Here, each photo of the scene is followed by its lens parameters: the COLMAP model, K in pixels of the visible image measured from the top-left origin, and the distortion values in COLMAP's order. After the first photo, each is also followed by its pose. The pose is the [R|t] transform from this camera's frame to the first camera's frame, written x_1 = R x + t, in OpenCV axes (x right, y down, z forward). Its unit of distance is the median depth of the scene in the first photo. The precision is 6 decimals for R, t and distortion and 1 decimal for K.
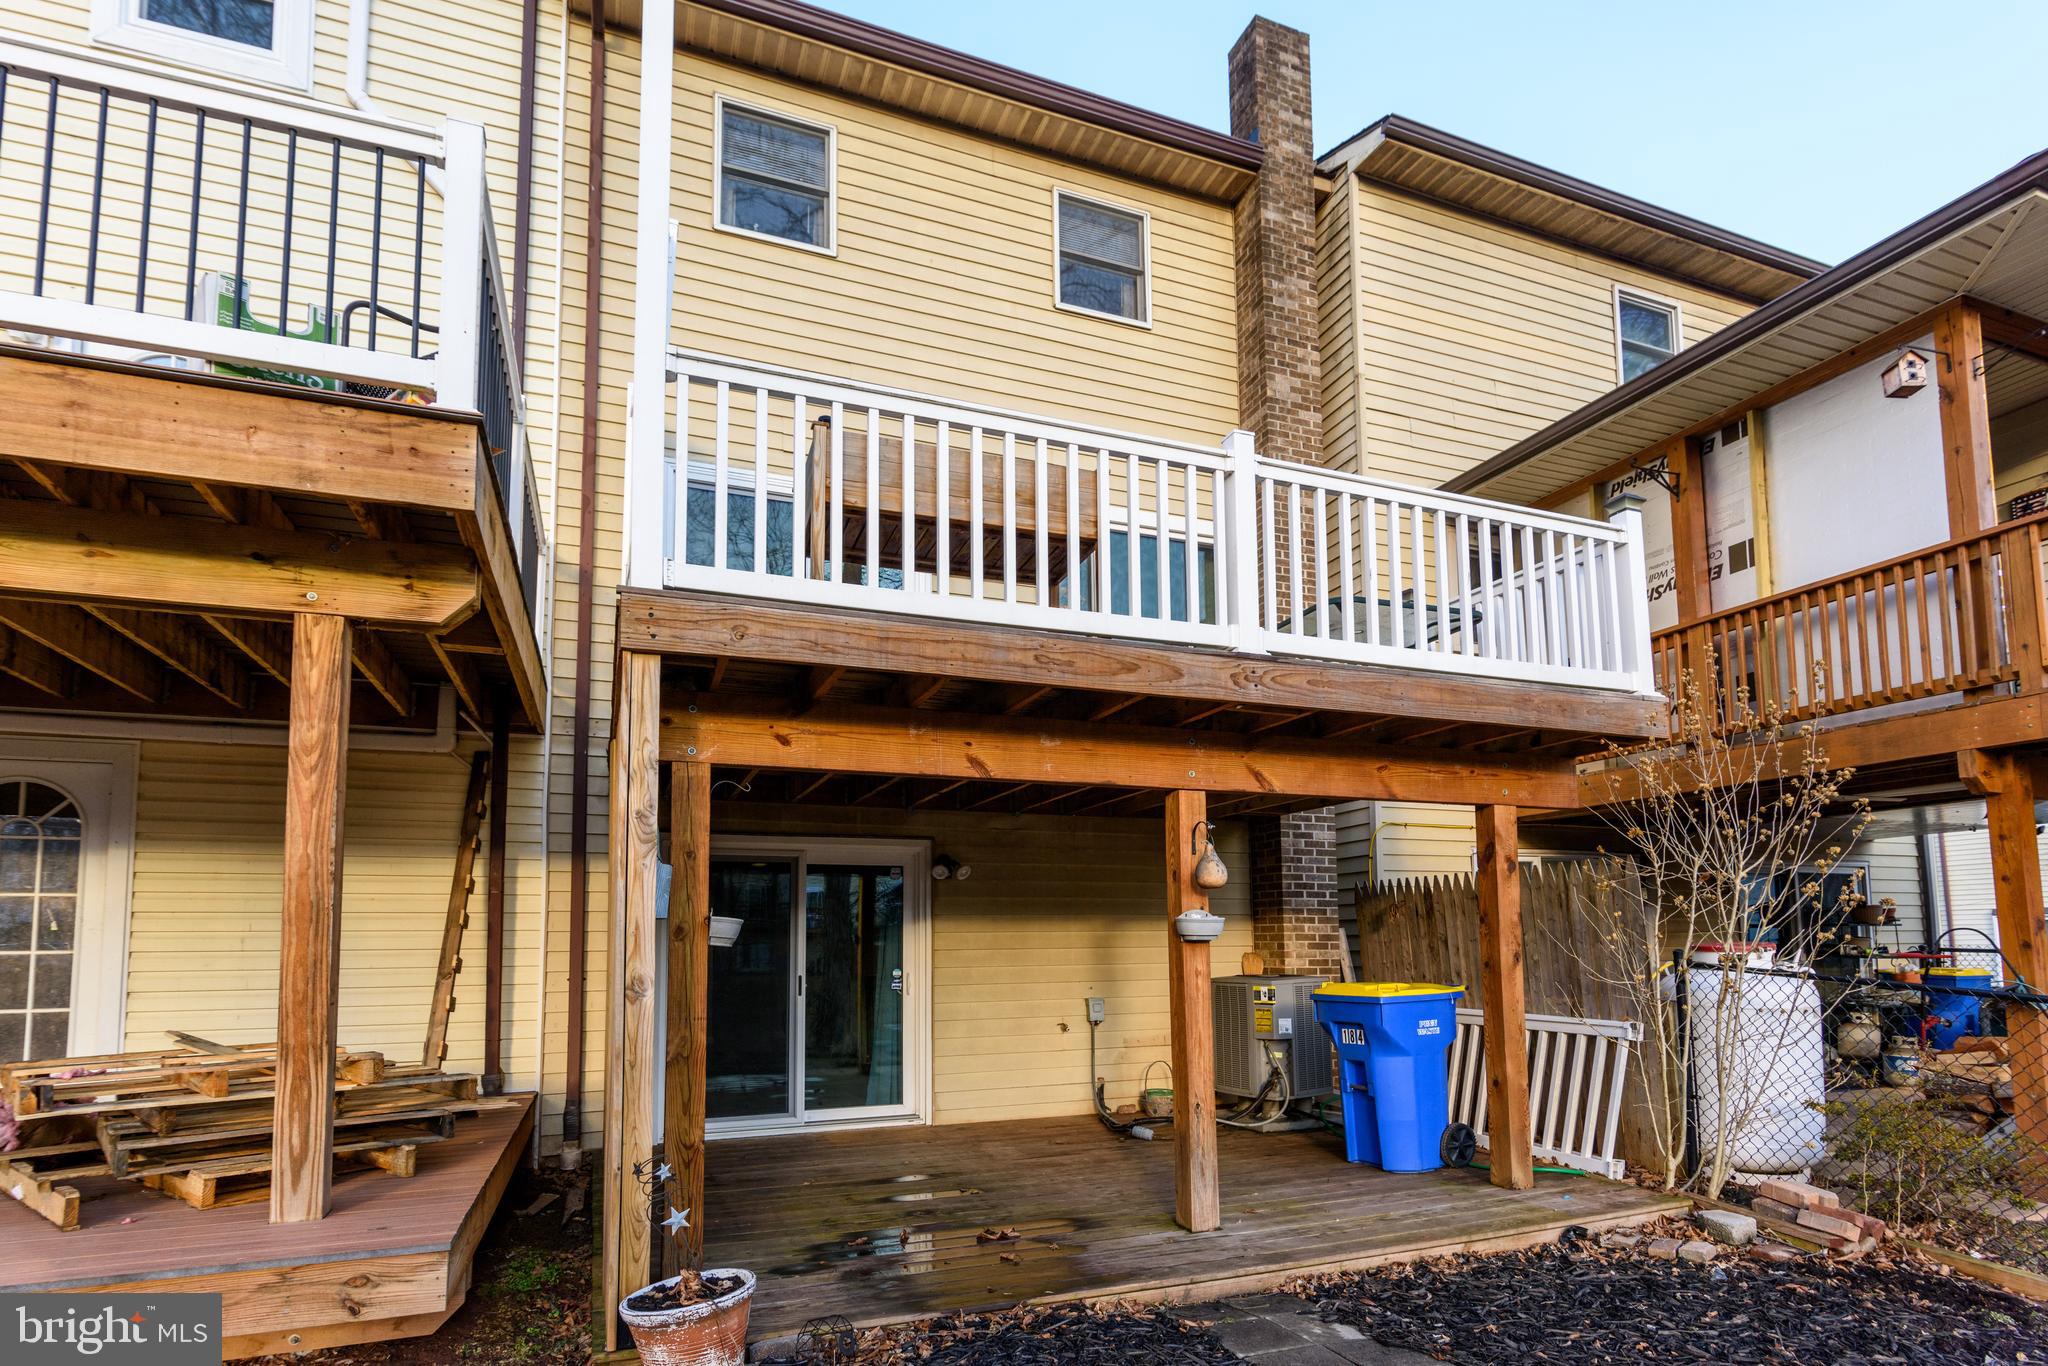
lens RADIAL K [[1081.6, 0, 960.6], [0, 1081.6, 851.2], [0, 0, 1]] dist [0.001839, -0.001521]
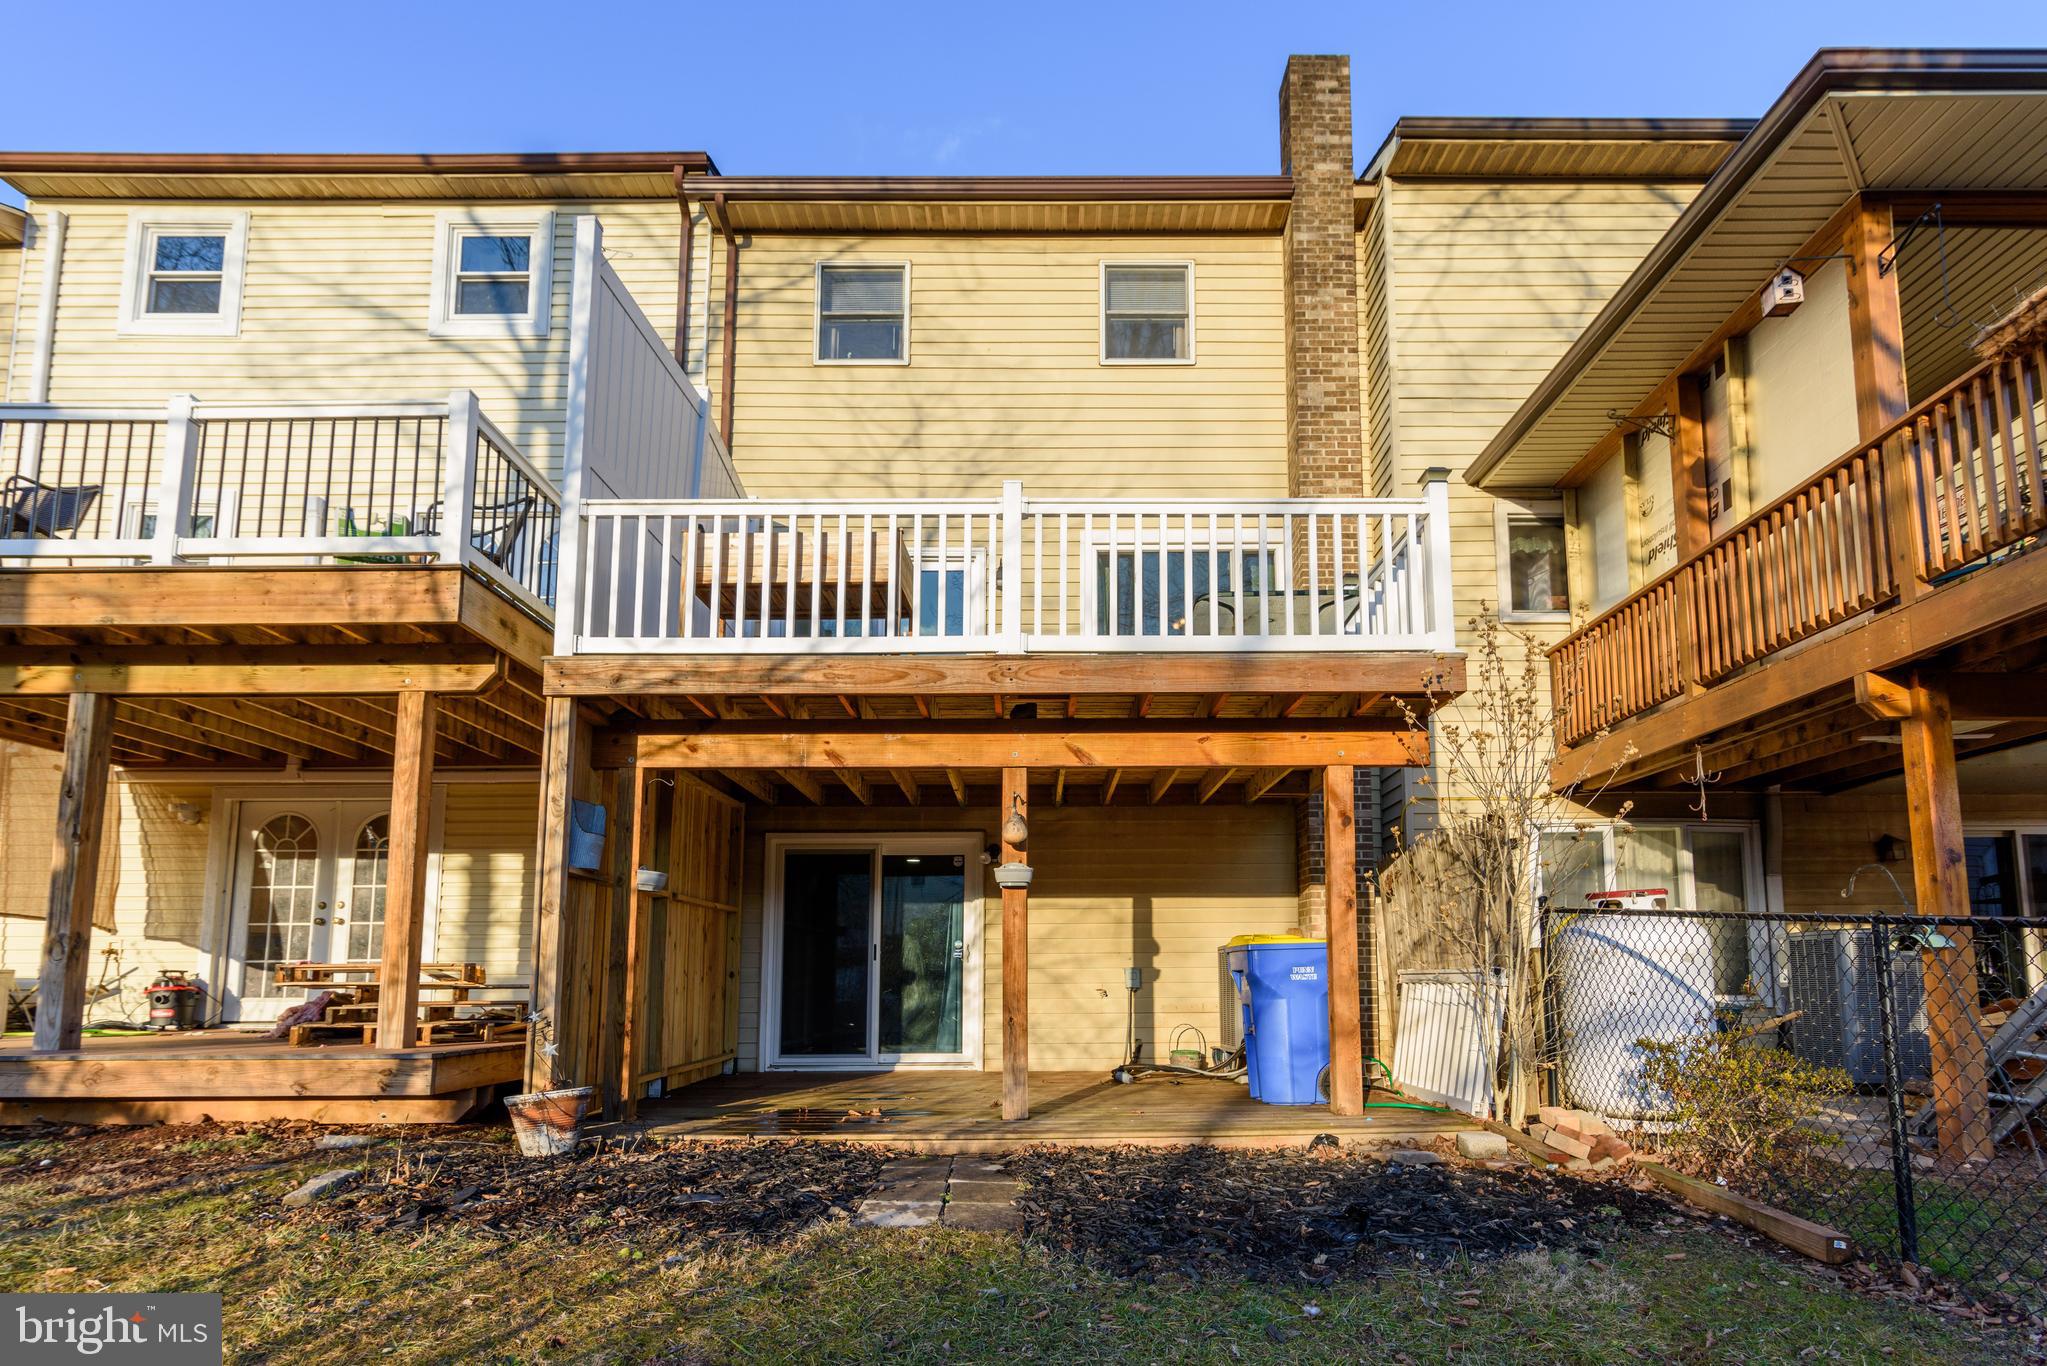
lens RADIAL K [[1081.1, 0, 960.2], [0, 1081.1, 851.1], [0, 0, 1]] dist [0.001839, -0.001521]
pose [[0.924636, -0.035232, -0.379219, 0.392671], [0.023113, 0.999068, -0.036465, 0.052697], [0.380150, 0.024952, 0.924588, -0.107523]]
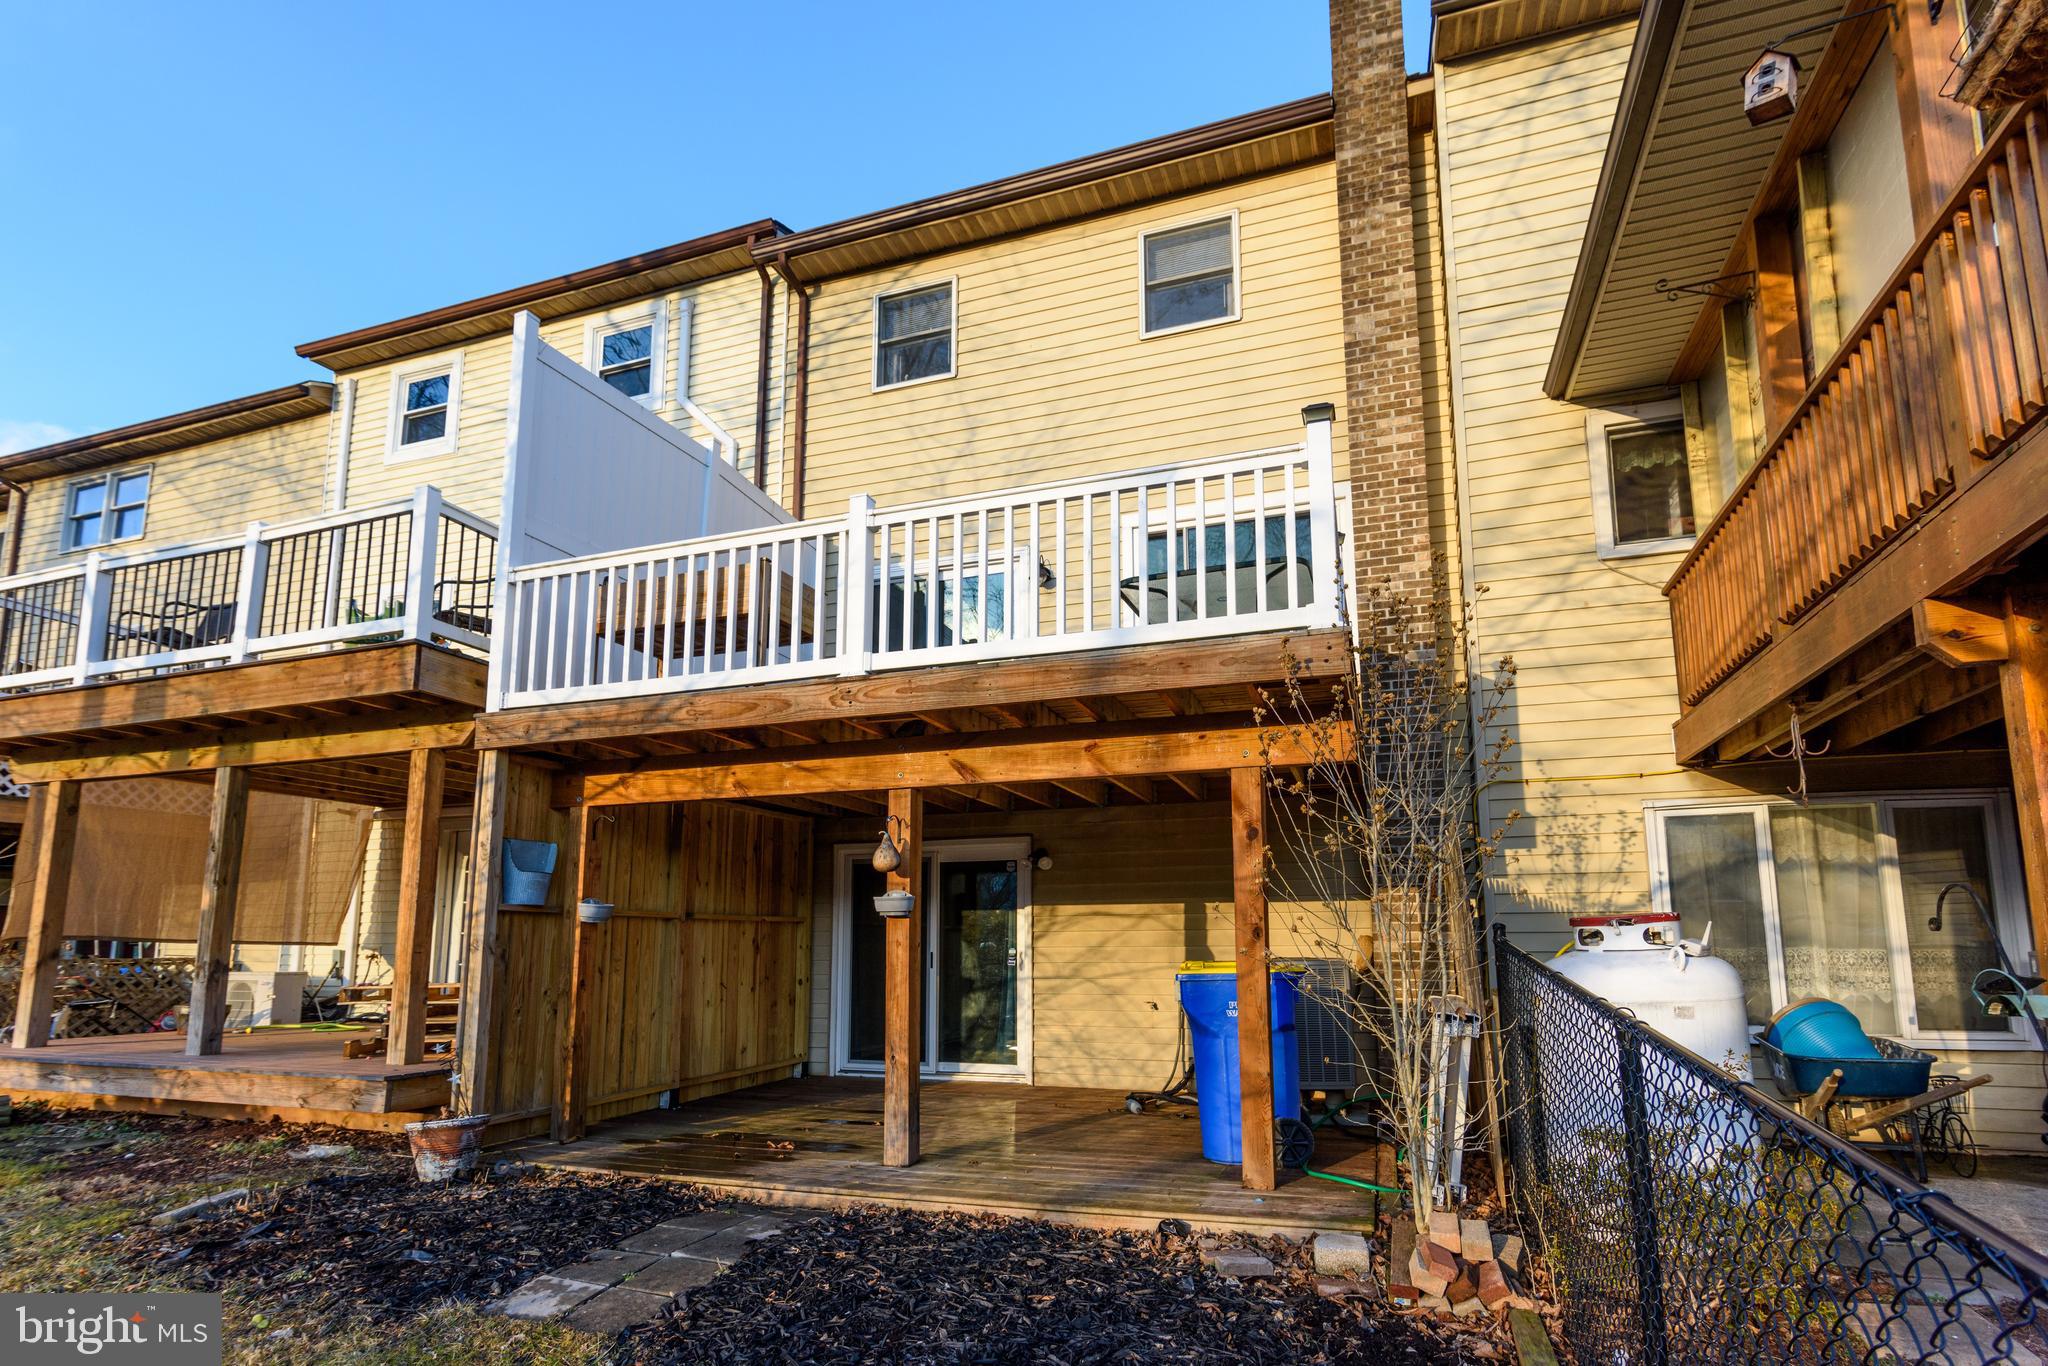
lens RADIAL K [[1014.9, 0, 959.0], [0, 1014.9, 798.1], [0, 0, 1]] dist [0.000503, -0.000935]
pose [[0.749374, -0.087994, -0.656274, 0.623107], [0.051781, 0.995883, -0.074402, 0.024901], [0.660119, 0.021772, 0.750845, 0.131752]]
